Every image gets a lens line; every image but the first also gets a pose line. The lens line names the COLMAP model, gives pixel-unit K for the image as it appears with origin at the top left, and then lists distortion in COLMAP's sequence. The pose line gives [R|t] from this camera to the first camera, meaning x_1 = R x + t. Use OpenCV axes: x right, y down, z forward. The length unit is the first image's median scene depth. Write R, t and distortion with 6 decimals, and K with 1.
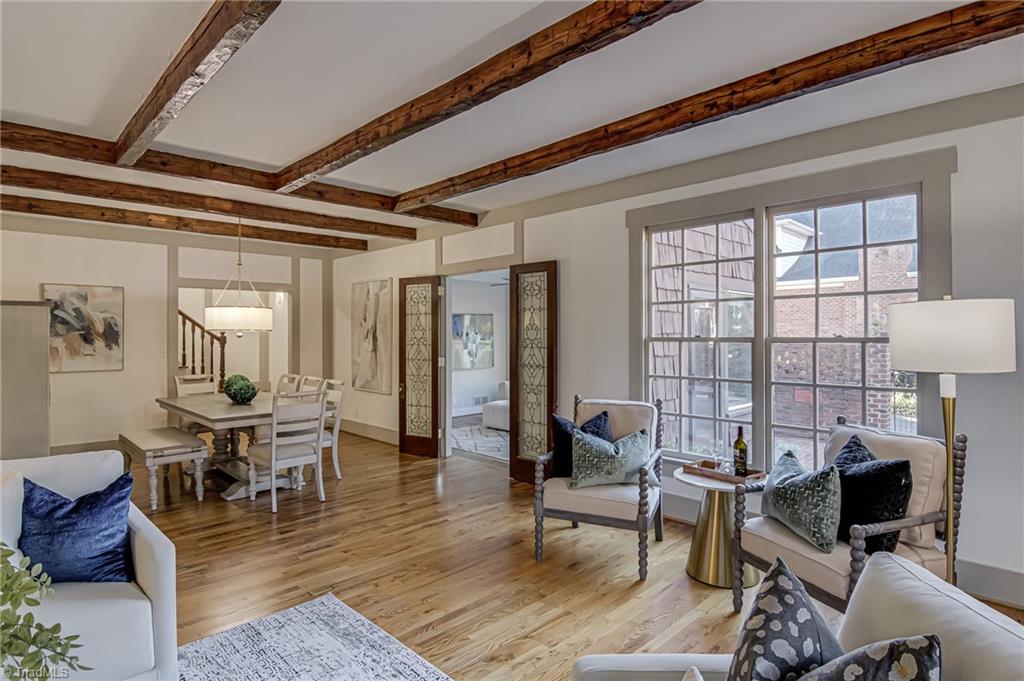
lens RADIAL K [[551.8, 0, 516.0], [0, 551.8, 330.9], [0, 0, 1]] dist [-0.001361, -0.007839]
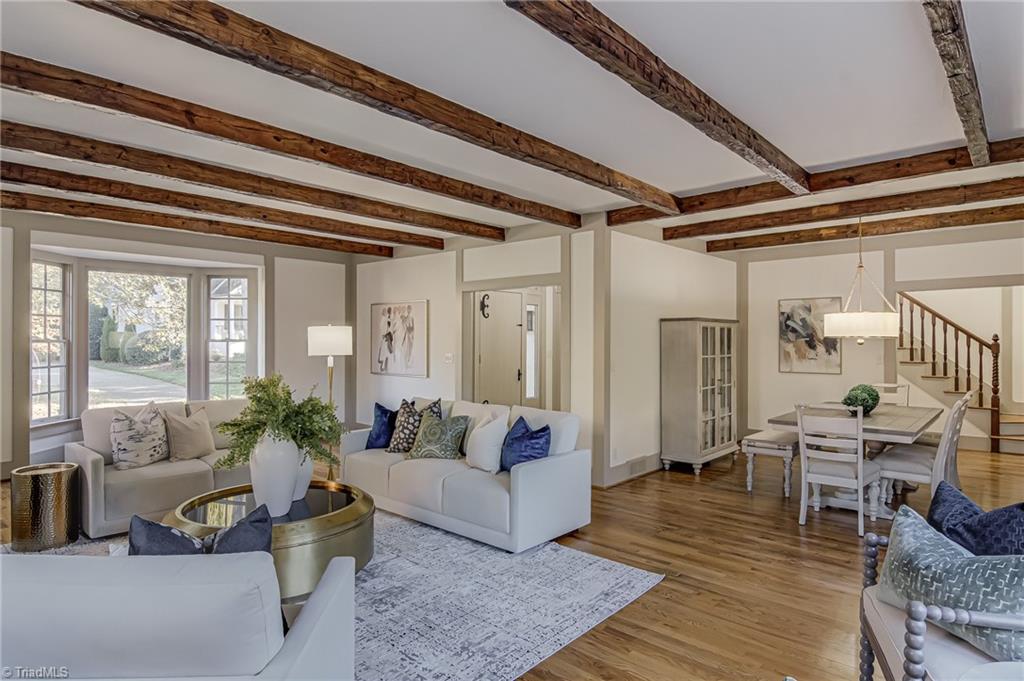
lens RADIAL K [[576.8, 0, 512.0], [0, 576.8, 340.5], [0, 0, 1]] dist [0.000696, -0.001126]
pose [[0.060212, 0.001599, -0.998184, 0.382239], [0.005752, 0.999982, 0.001948, -0.000403], [0.998169, -0.005859, 0.060202, 0.299910]]
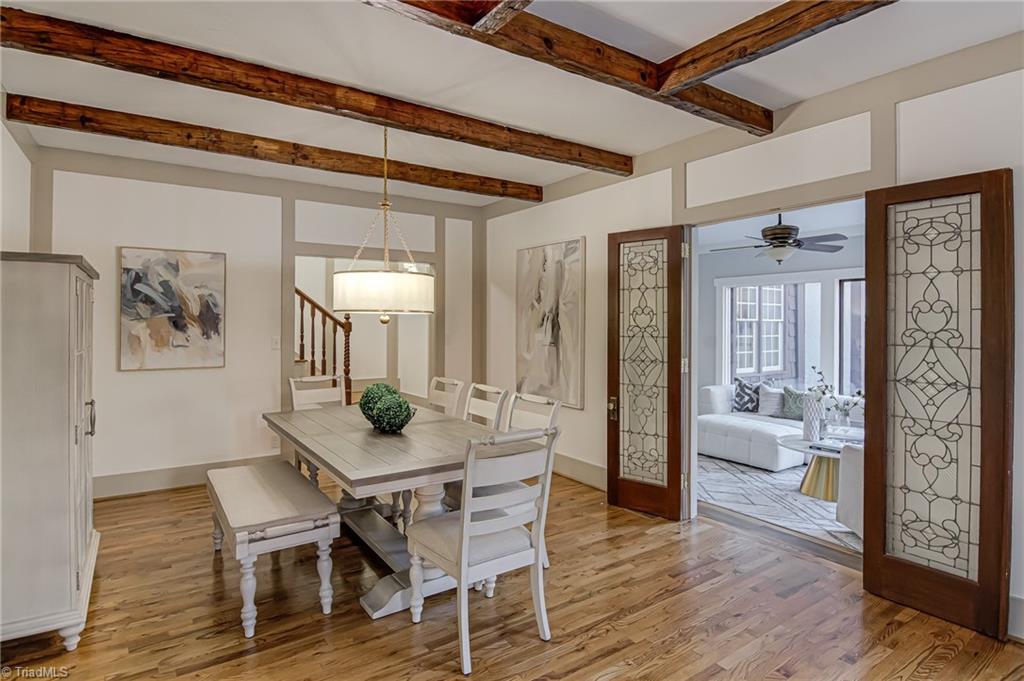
lens RADIAL K [[548.4, 0, 513.4], [0, 548.4, 321.7], [0, 0, 1]] dist [0.001098, -0.000725]
pose [[0.984772, 0.006570, -0.173726, -0.217329], [-0.005785, 0.999971, 0.005022, 0.005308], [0.173754, -0.003941, 0.984781, 0.361250]]
